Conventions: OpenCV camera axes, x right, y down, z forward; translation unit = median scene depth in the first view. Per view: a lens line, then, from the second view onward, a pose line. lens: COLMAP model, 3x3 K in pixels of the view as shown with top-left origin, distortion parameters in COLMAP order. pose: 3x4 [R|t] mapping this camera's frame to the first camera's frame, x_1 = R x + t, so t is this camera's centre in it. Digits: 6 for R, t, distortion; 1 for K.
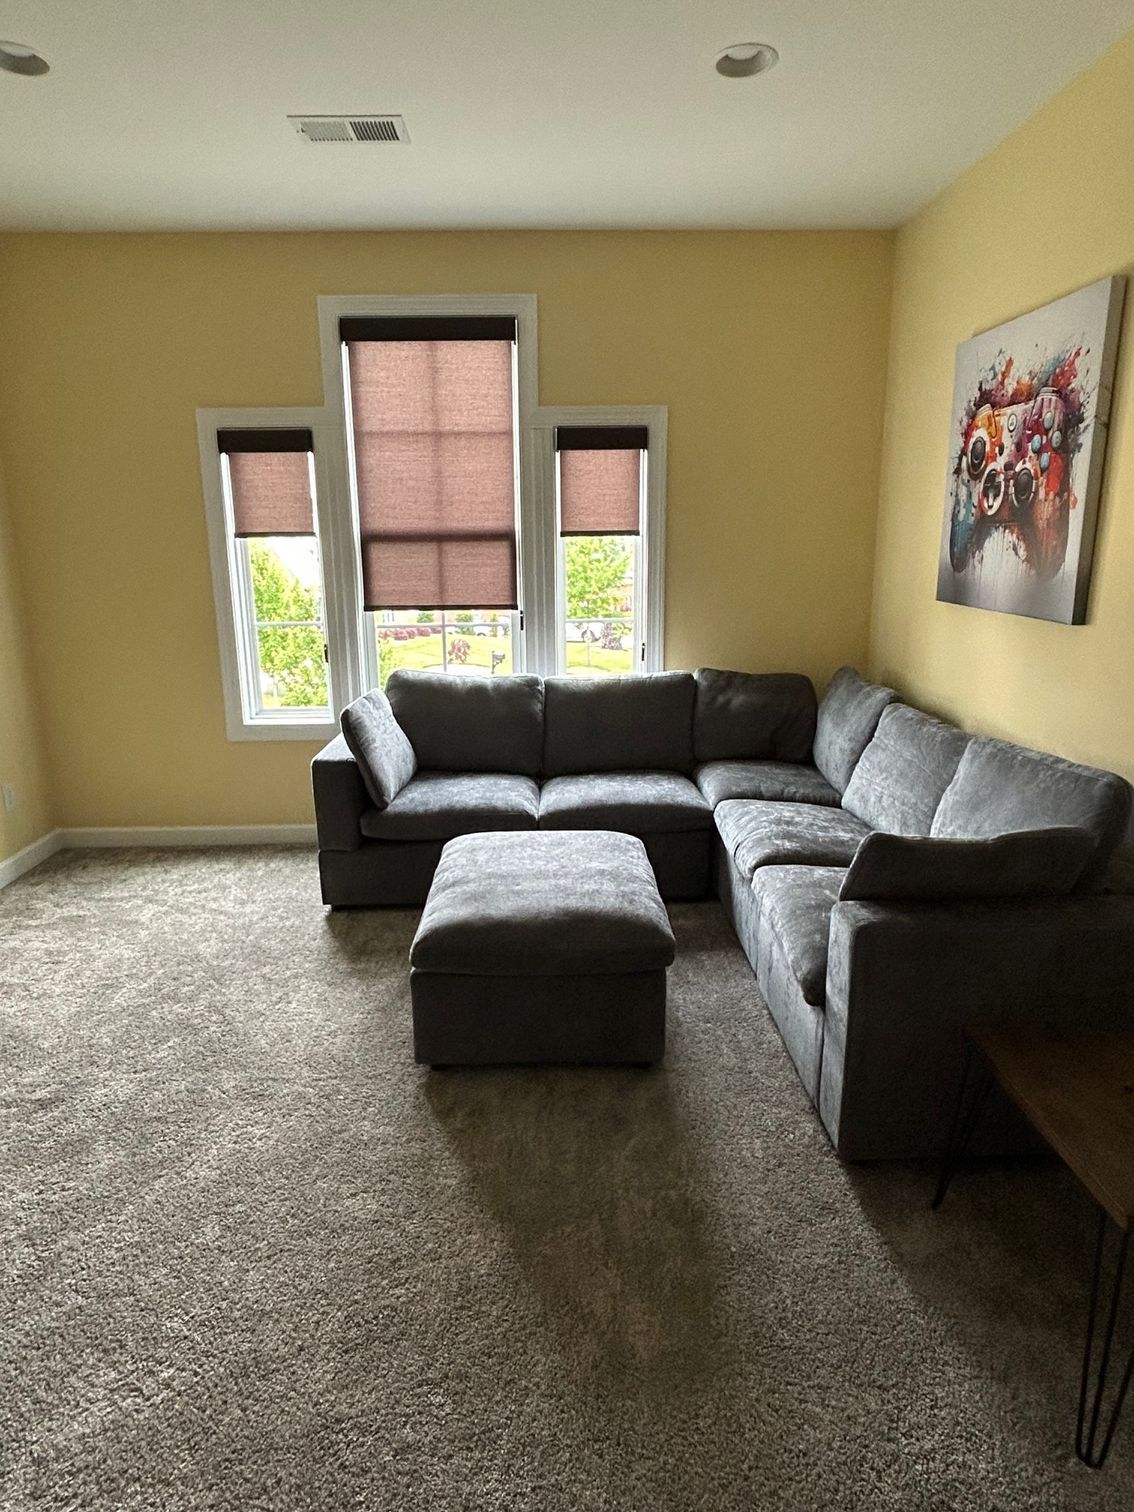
lens RADIAL K [[891.0, 0, 569.8], [0, 891.0, 754.4], [0, 0, 1]] dist [-0.002055, -0.005655]
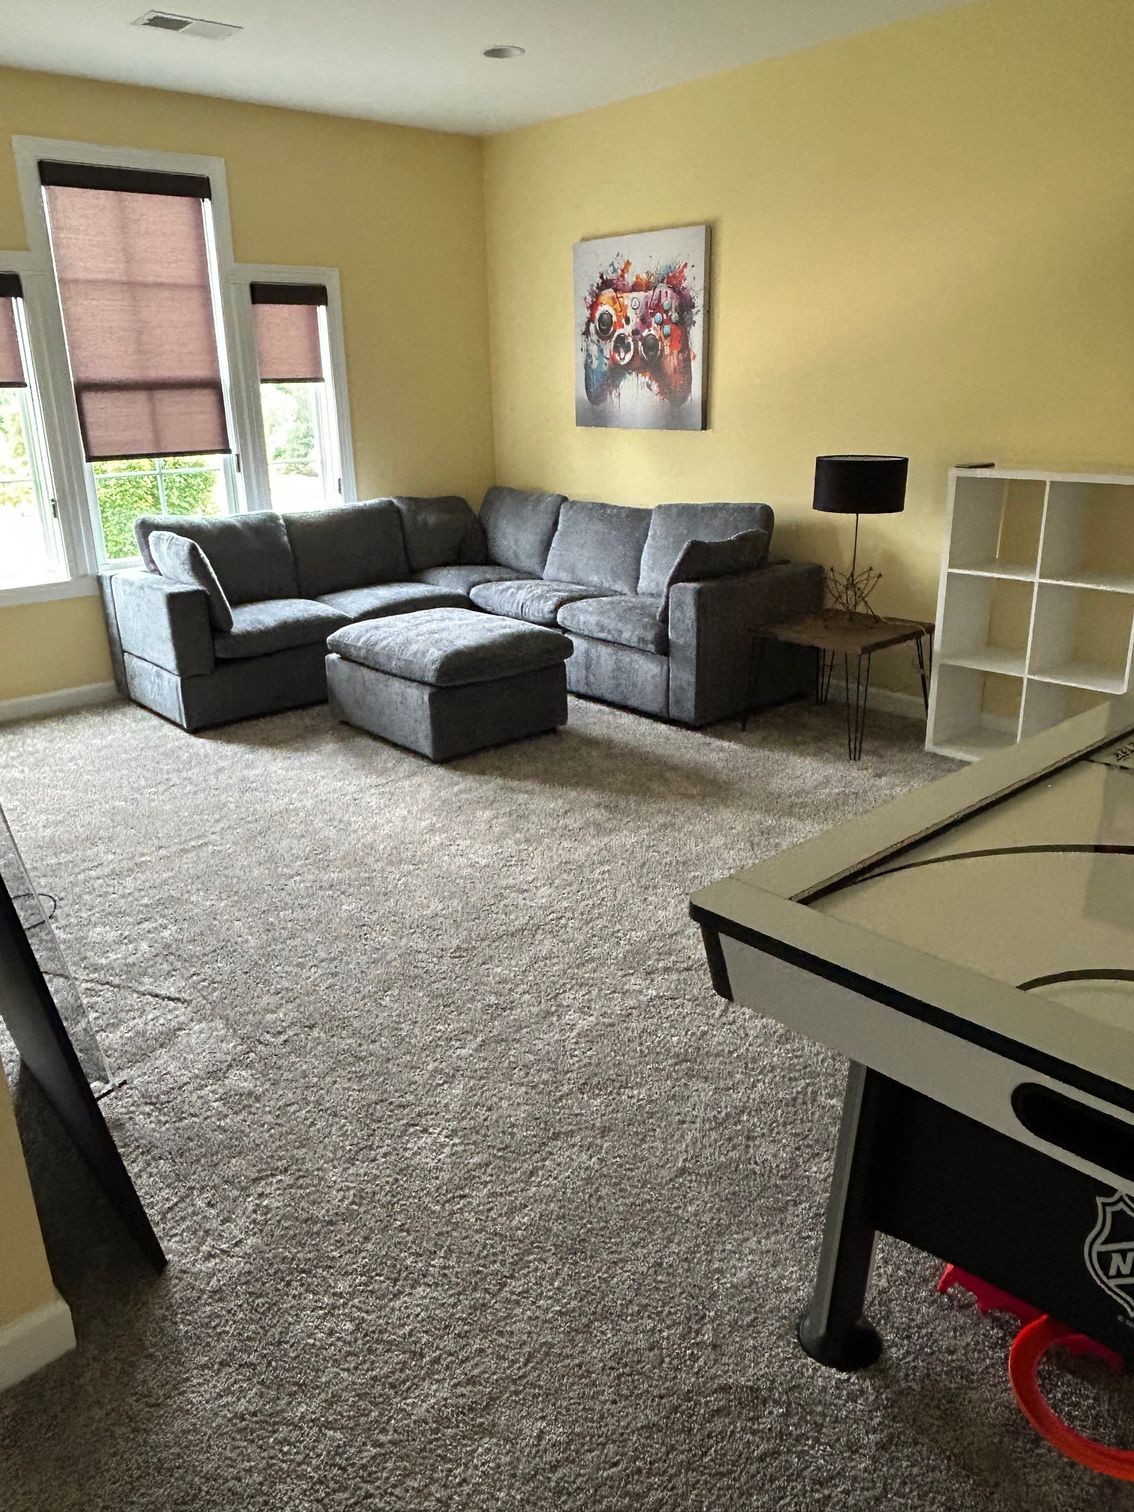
lens RADIAL K [[1104.3, 0, 569.9], [0, 1104.3, 750.4], [0, 0, 1]] dist [0.011412, -0.020019]
pose [[0.765689, -0.210995, 0.607620, -0.807317], [0.166996, 0.977483, 0.128991, 0.106946], [-0.621155, 0.002703, 0.783683, -0.385385]]
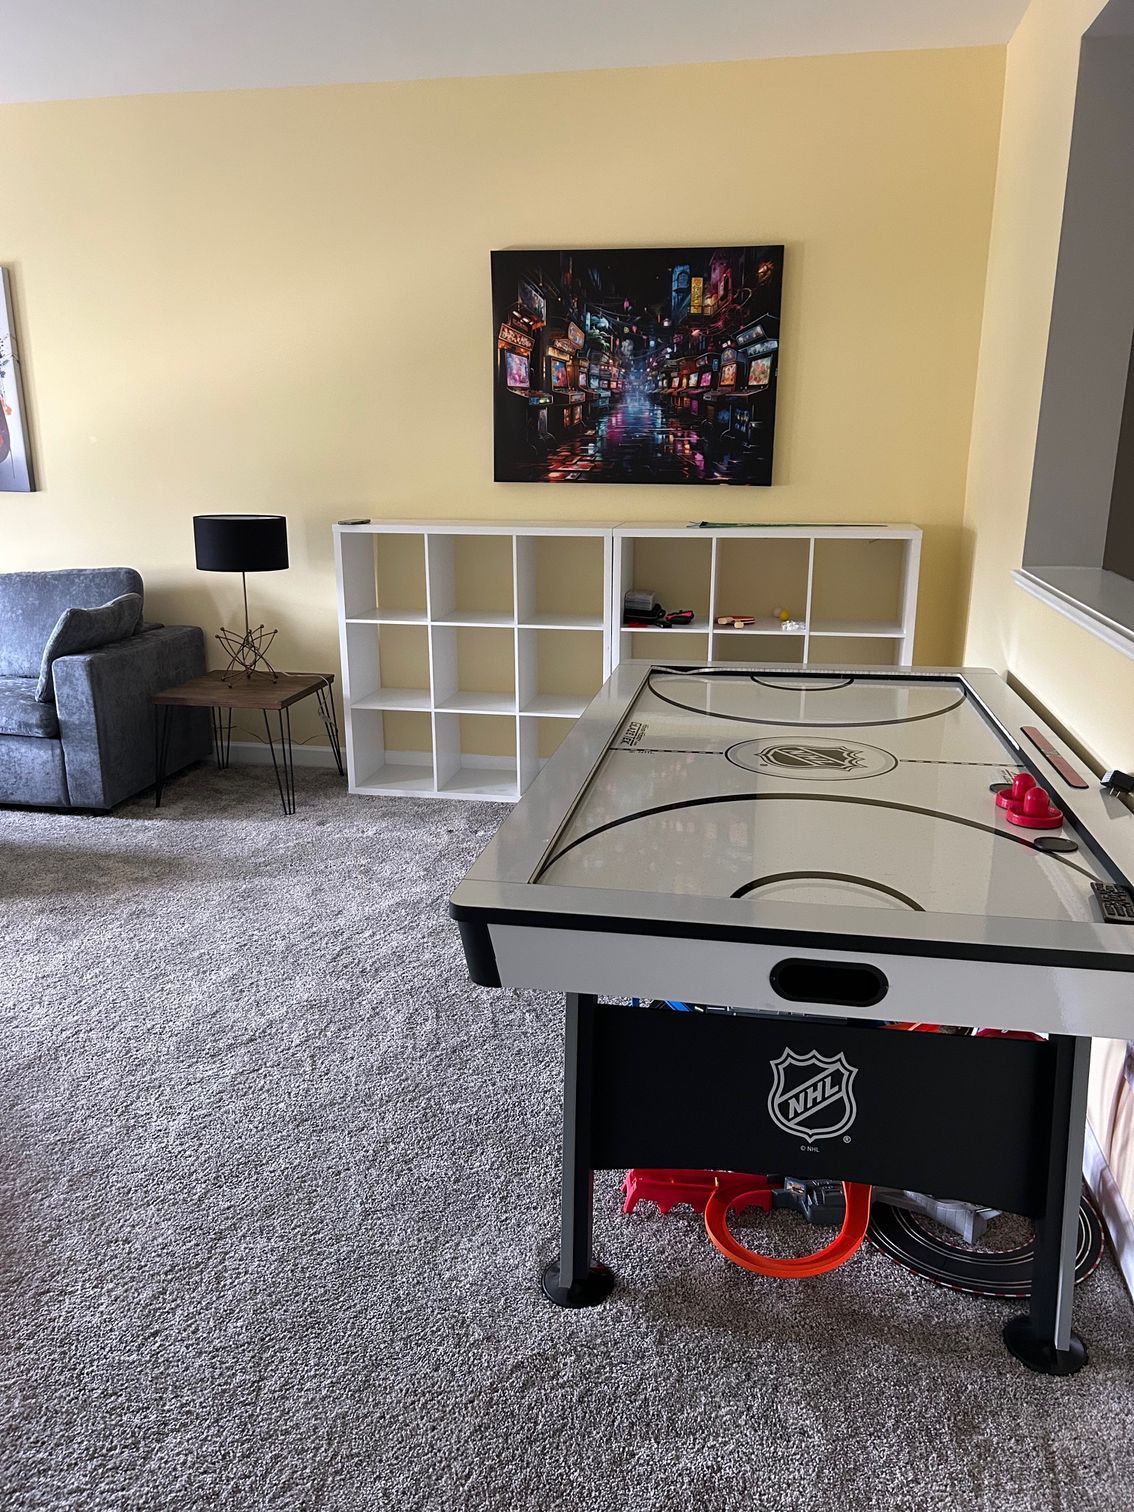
lens RADIAL K [[1132.5, 0, 581.7], [0, 1132.5, 760.2], [0, 0, 1]] dist [0.053110, -0.061864]
pose [[0.214564, -0.255636, 0.942663, -0.940264], [0.230976, 0.951045, 0.205336, 0.084948], [-0.949006, 0.173675, 0.263106, -0.264685]]
